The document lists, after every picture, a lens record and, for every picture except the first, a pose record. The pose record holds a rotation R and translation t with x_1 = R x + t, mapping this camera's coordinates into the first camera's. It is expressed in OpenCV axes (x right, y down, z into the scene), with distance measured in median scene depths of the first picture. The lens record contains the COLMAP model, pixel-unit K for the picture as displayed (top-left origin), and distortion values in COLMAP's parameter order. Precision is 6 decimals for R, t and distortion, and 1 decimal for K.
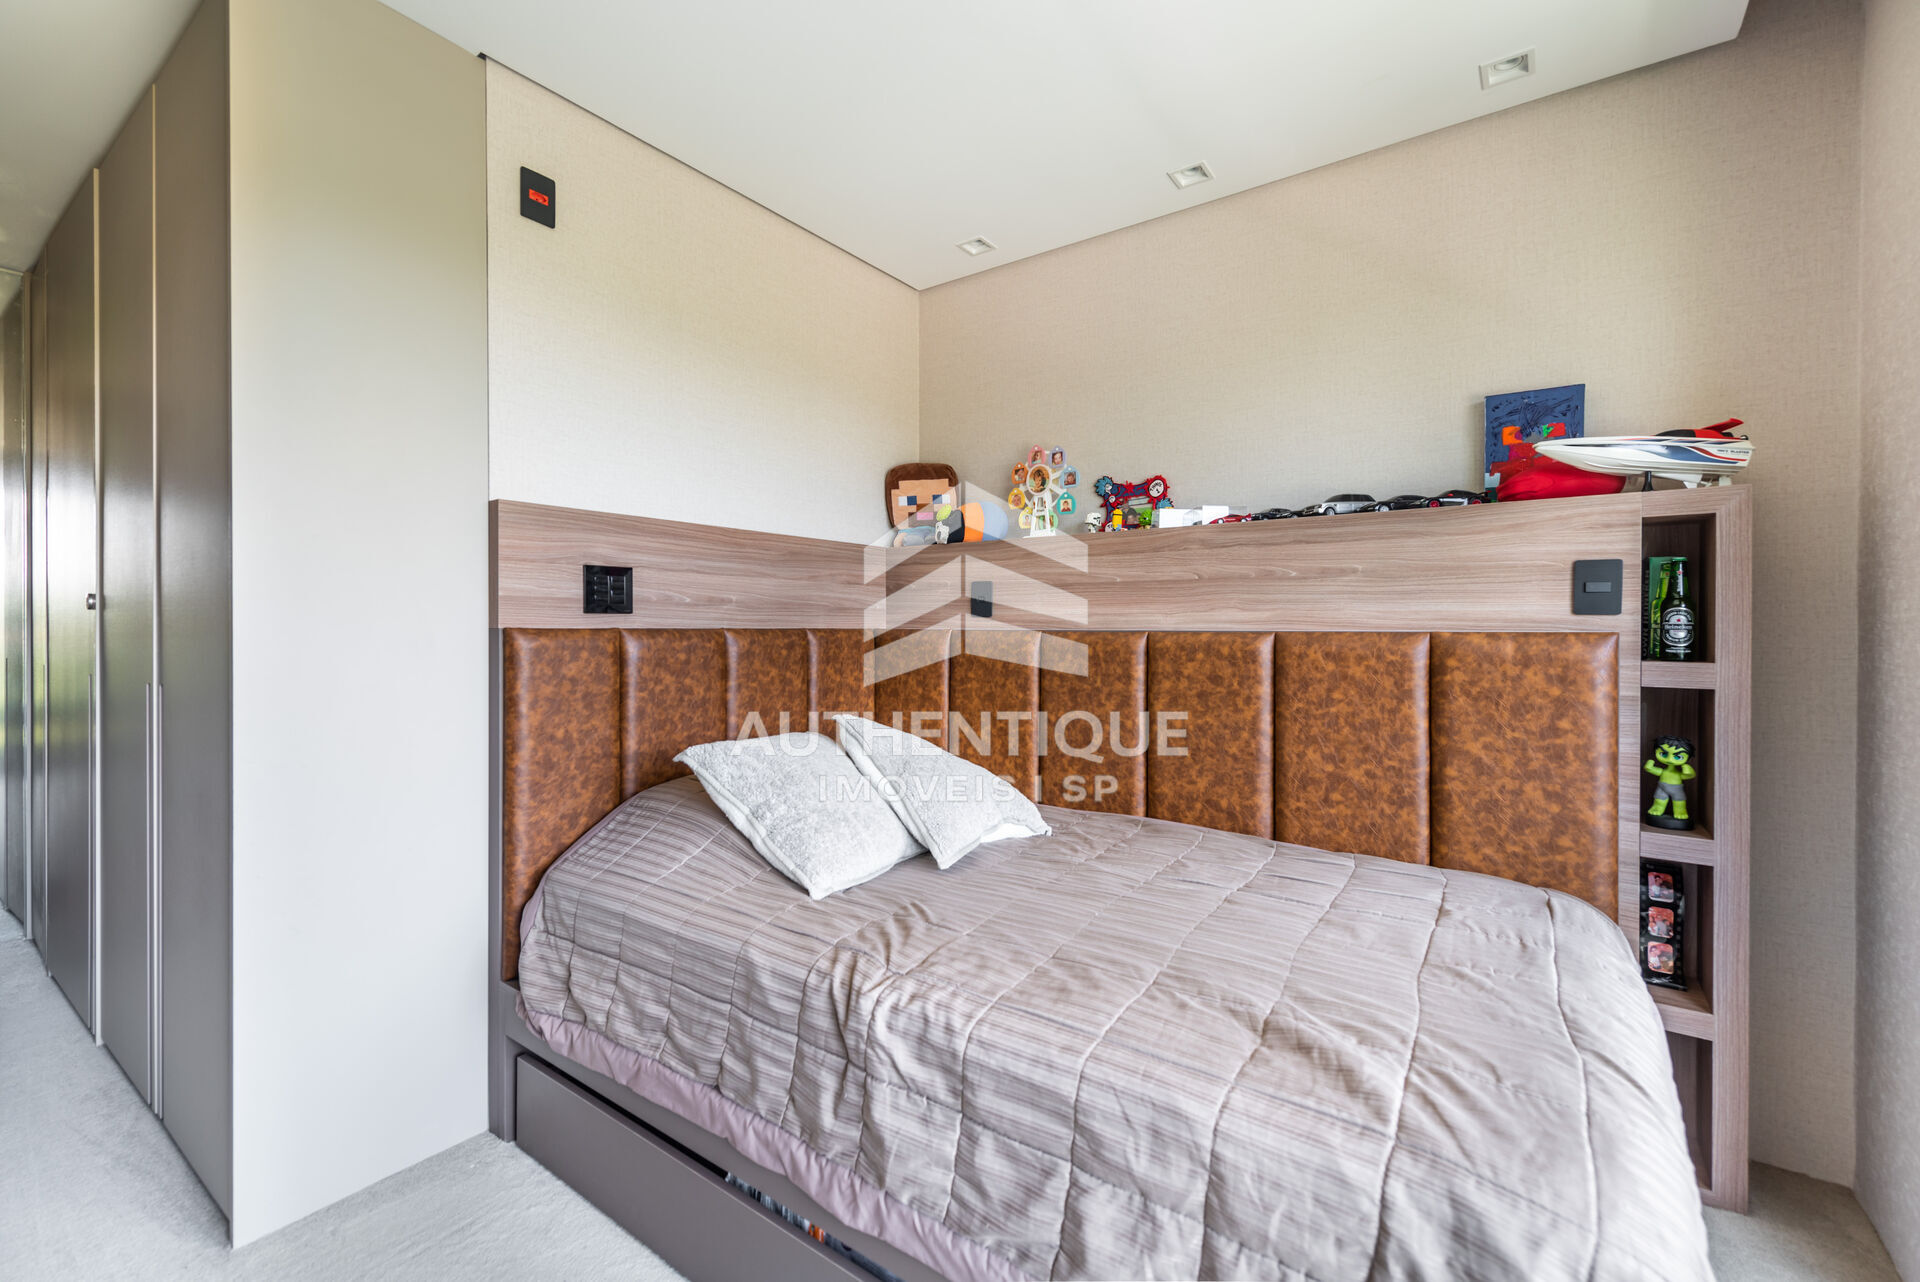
lens RADIAL K [[796.6, 0, 956.3], [0, 796.6, 630.7], [0, 0, 1]] dist [0.008888, -0.000189]
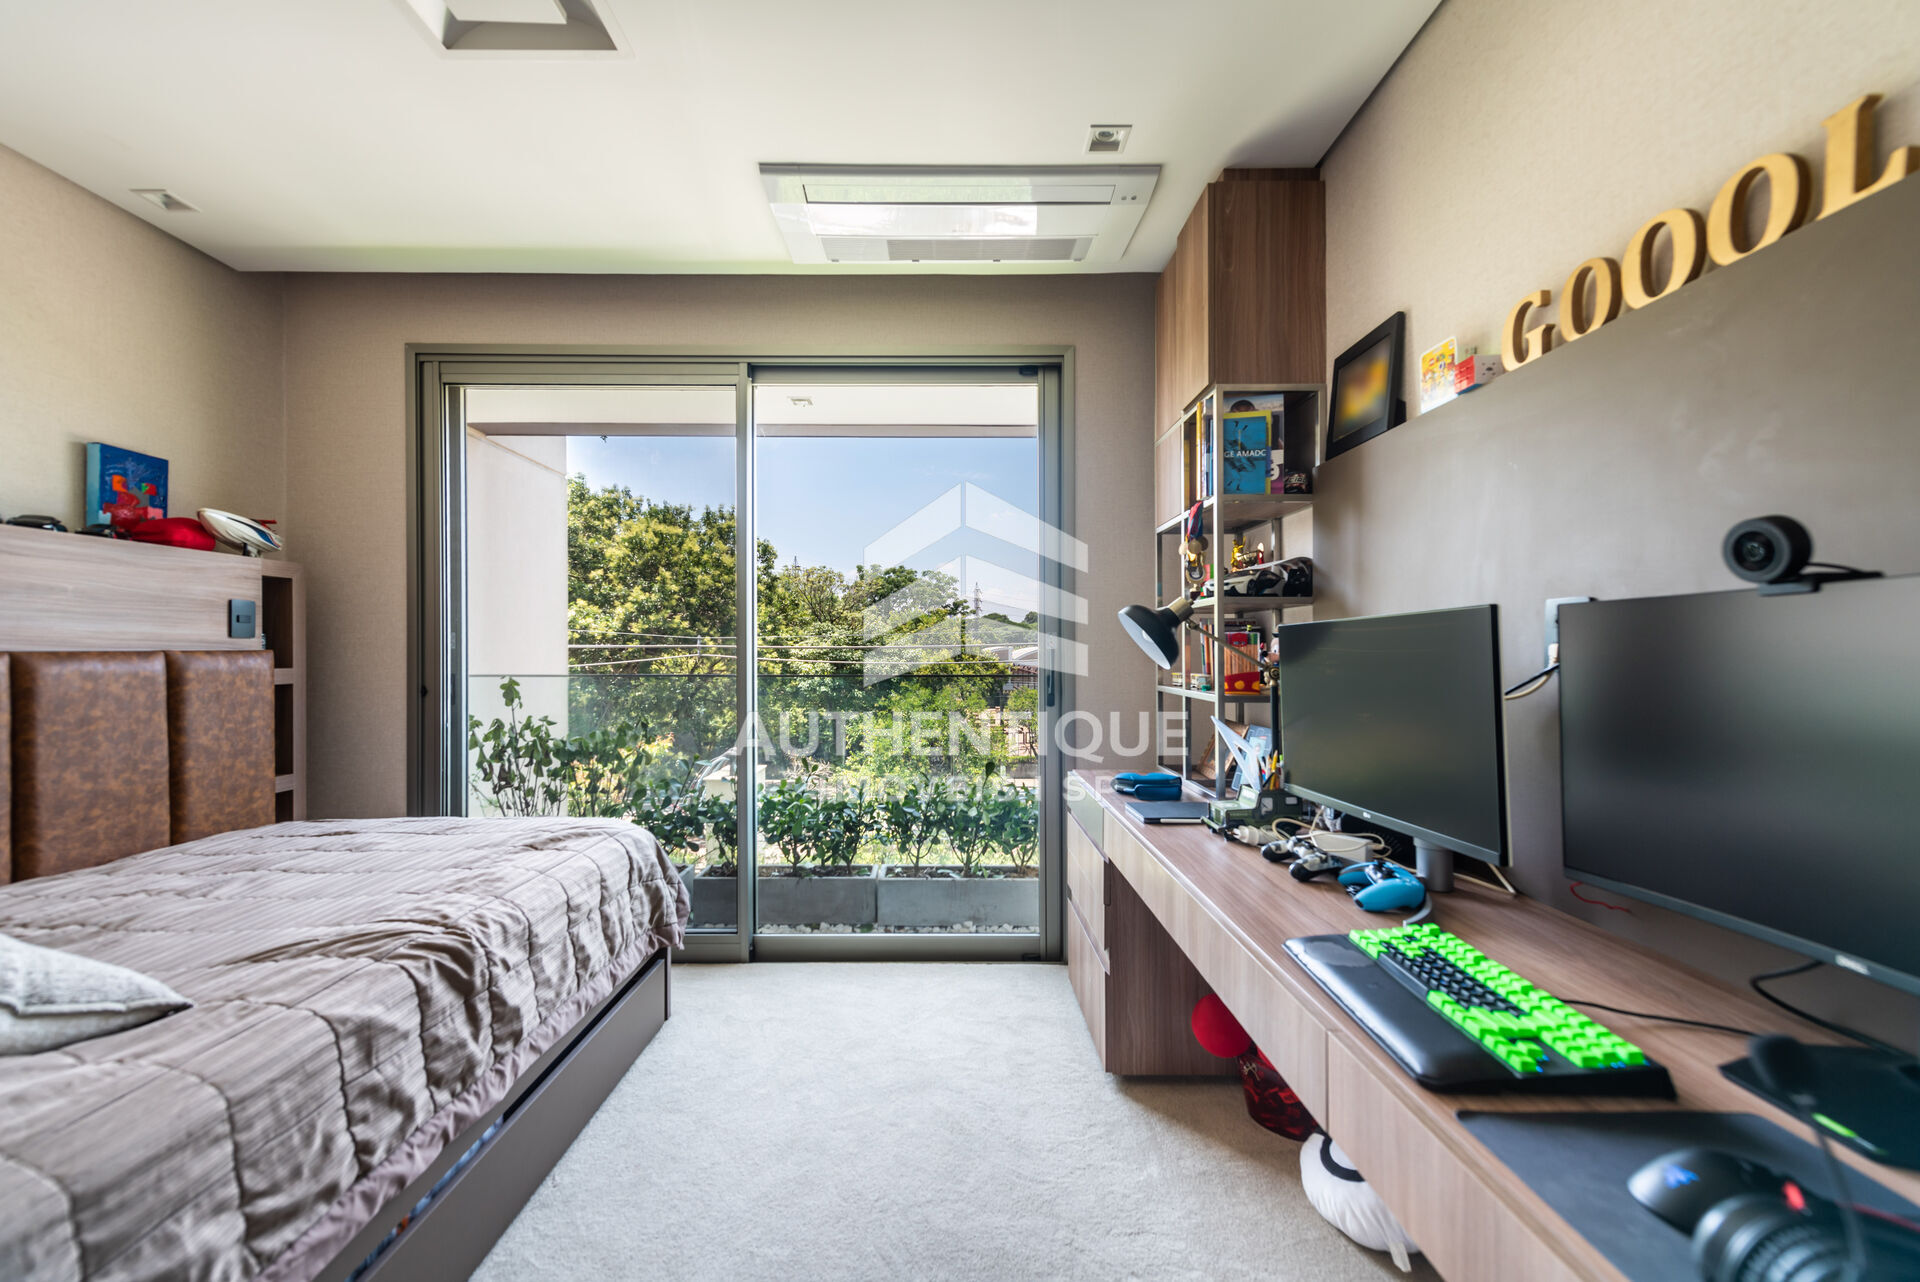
lens RADIAL K [[727.4, 0, 960.0], [0, 727.4, 641.0], [0, 0, 1]] dist [-0.000212, -0.000001]
pose [[-0.600058, 0.008425, 0.799912, -0.963116], [0.008306, 0.999956, -0.004301, 0.002247], [-0.799913, 0.004063, -0.600102, 0.695940]]
